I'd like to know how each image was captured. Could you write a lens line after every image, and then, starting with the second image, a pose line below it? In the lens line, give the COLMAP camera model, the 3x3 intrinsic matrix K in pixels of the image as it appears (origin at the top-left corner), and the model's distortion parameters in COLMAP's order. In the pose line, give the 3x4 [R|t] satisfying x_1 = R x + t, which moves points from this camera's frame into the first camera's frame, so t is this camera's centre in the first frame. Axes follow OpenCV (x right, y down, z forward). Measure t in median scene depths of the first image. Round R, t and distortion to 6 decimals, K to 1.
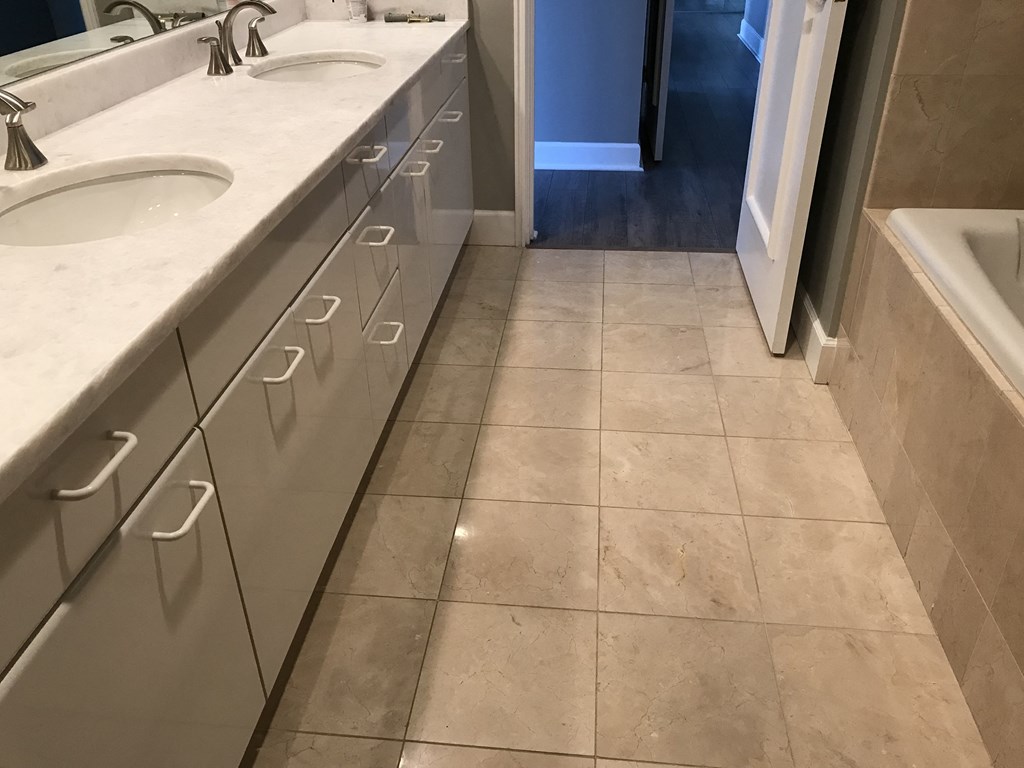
lens RADIAL K [[826.9, 0, 512.0], [0, 826.9, 384.0], [0, 0, 1]] dist [0.007332, -0.002226]
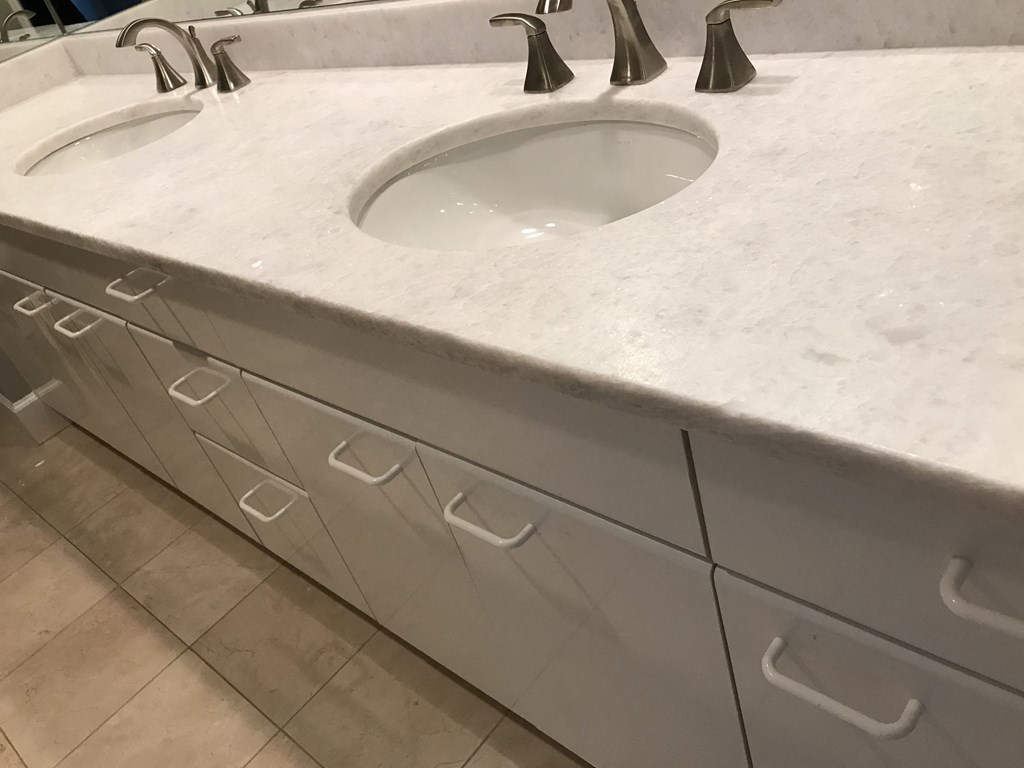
lens RADIAL K [[862.4, 0, 511.3], [0, 862.4, 341.2], [0, 0, 1]] dist [0.003500, -0.044291]
pose [[-0.549274, 0.595221, -0.586524, 0.088417], [-0.166359, 0.609946, 0.774784, -0.808788], [0.818916, 0.523142, -0.236007, 1.391214]]
